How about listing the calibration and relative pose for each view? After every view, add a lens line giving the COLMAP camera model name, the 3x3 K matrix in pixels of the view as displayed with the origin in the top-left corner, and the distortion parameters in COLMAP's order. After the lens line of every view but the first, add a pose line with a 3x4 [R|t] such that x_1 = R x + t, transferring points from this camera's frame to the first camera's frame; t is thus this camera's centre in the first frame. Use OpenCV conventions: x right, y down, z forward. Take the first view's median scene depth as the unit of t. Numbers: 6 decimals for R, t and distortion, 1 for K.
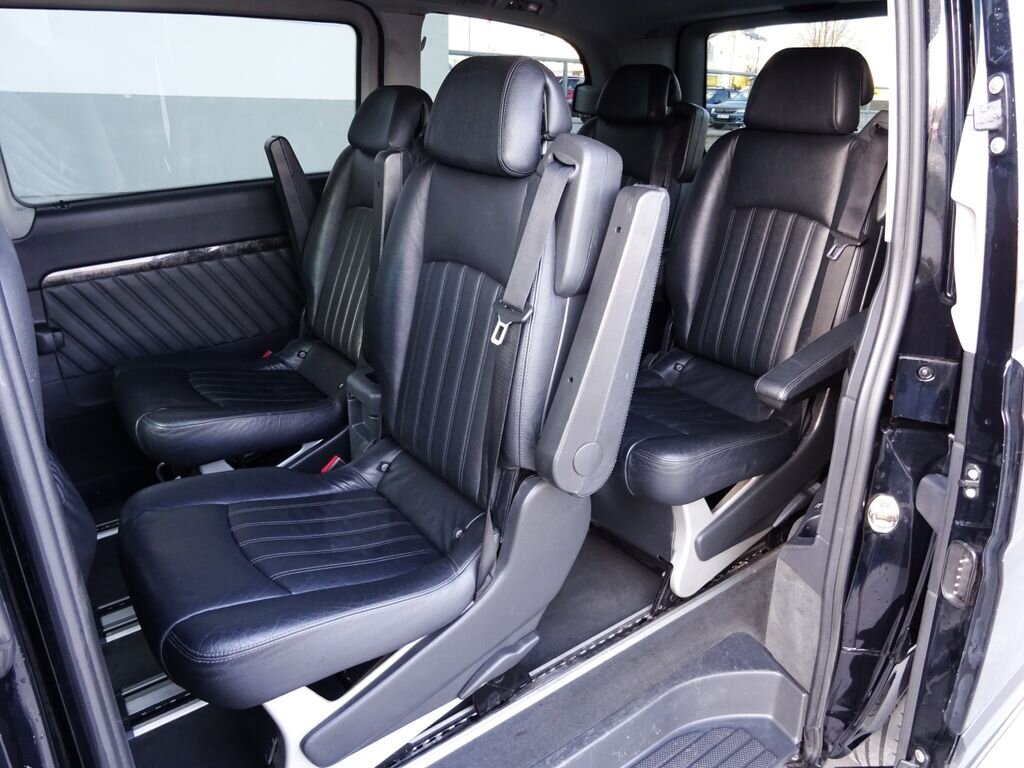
lens RADIAL K [[729.5, 0, 511.0], [0, 729.5, 381.3], [0, 0, 1]] dist [-0.002964, -0.002820]
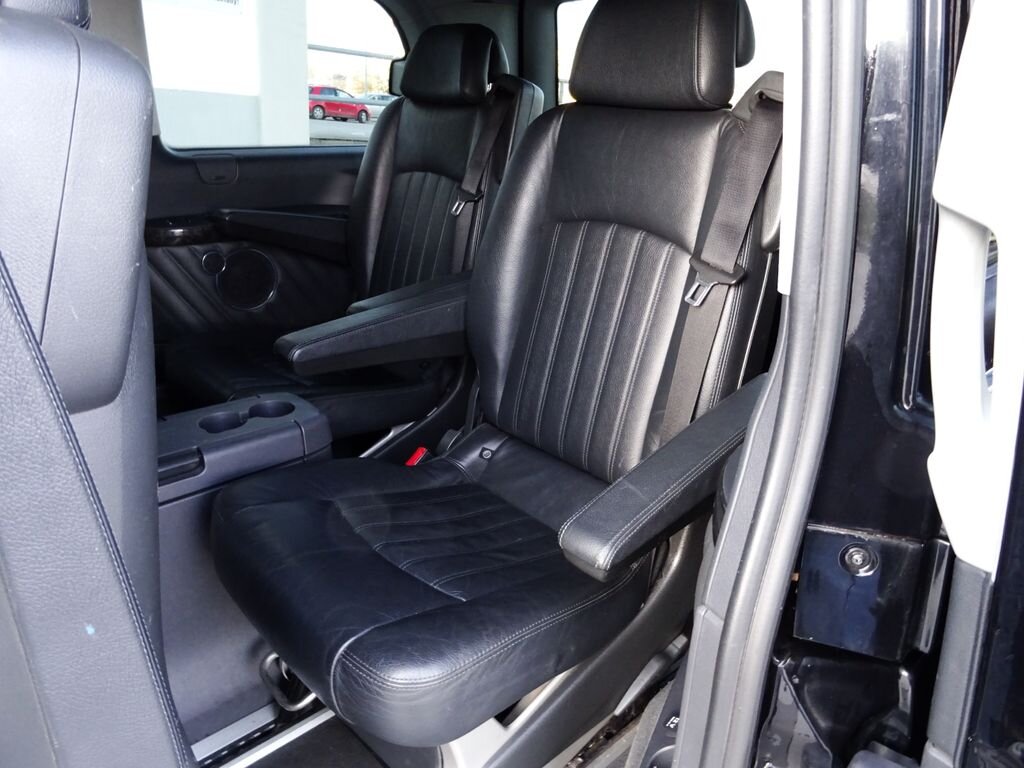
lens RADIAL K [[729.5, 0, 510.9], [0, 729.5, 381.2], [0, 0, 1]] dist [-0.002964, -0.002820]
pose [[0.991363, -0.003216, 0.131104, 0.200453], [0.005617, 0.999823, -0.017953, -0.091197], [-0.131023, 0.018535, 0.991206, 0.398368]]
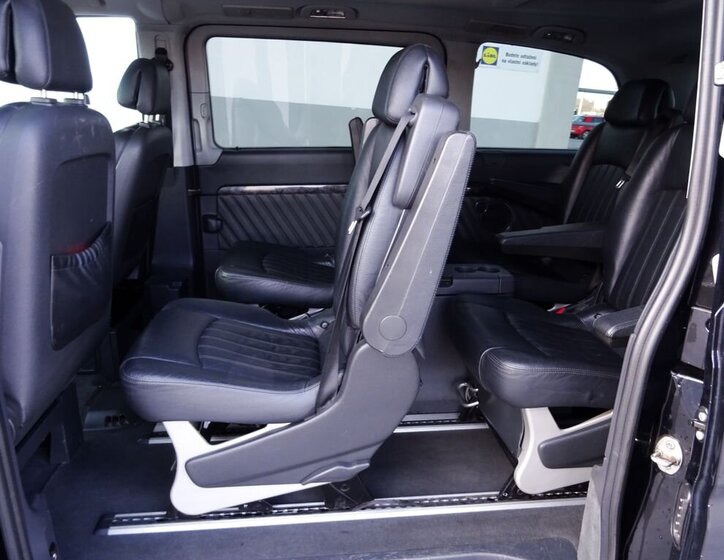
lens RADIAL K [[532.4, 0, 366.1], [0, 532.4, 278.9], [0, 0, 1]] dist [-0.001066, -0.006110]
pose [[0.874251, 0.181223, -0.450382, 0.341127], [-0.221982, 0.974276, -0.038871, 0.047281], [0.431752, 0.133960, 0.891989, 0.062265]]
